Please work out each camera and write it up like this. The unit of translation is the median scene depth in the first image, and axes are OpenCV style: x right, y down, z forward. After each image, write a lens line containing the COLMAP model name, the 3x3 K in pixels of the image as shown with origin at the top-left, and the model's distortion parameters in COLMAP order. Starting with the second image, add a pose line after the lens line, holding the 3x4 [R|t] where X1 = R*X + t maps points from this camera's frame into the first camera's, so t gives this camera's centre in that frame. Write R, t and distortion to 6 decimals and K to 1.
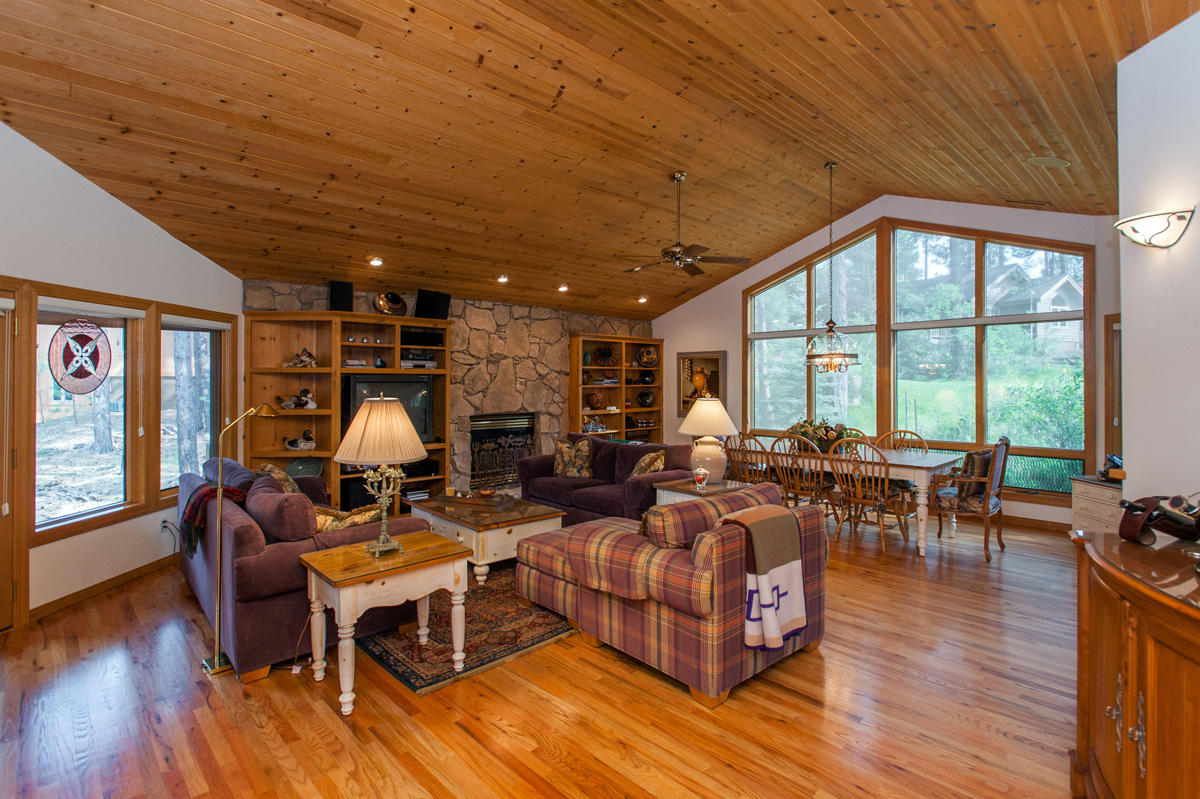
lens RADIAL K [[588.7, 0, 596.8], [0, 588.7, 376.1], [0, 0, 1]] dist [0.001442, -0.000161]
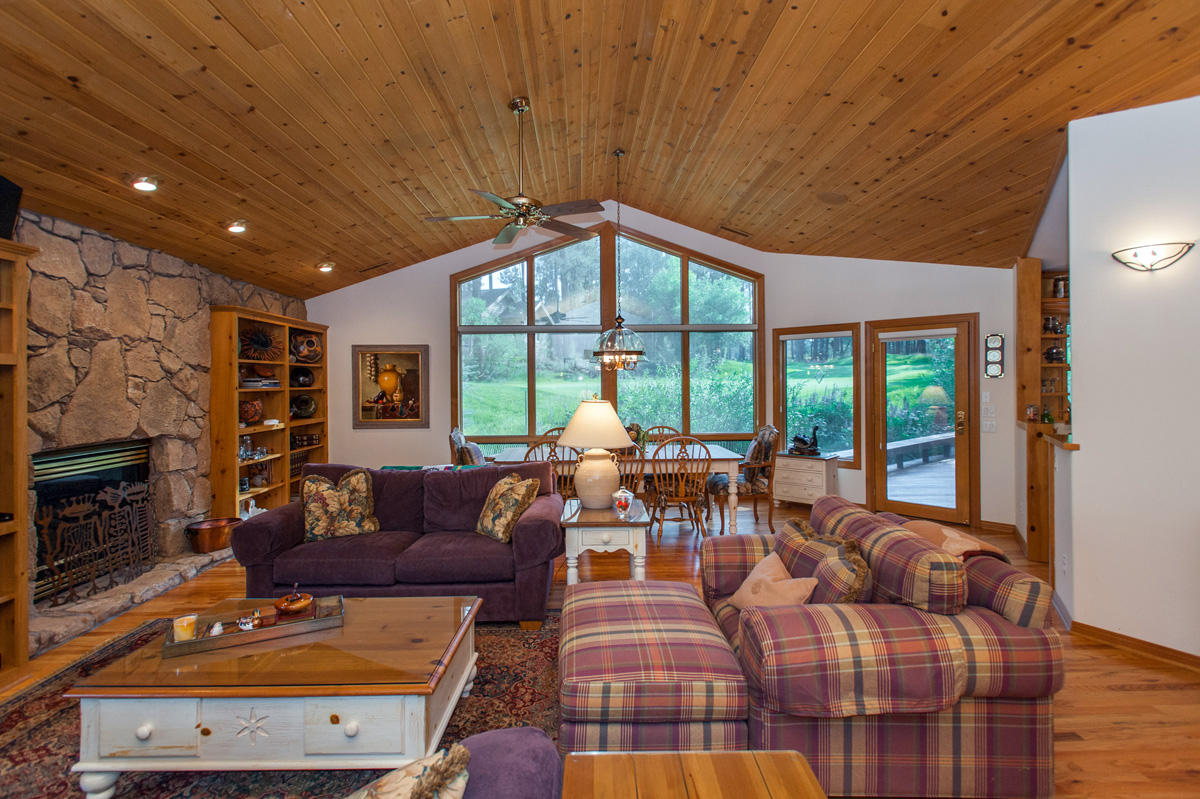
lens RADIAL K [[565.5, 0, 601.8], [0, 565.5, 382.7], [0, 0, 1]] dist [0.015507, -0.000317]
pose [[0.662704, -0.004592, 0.748867, -0.249021], [0.001016, 0.999986, 0.005232, 0.007232], [-0.748881, -0.002706, 0.662699, 0.331062]]
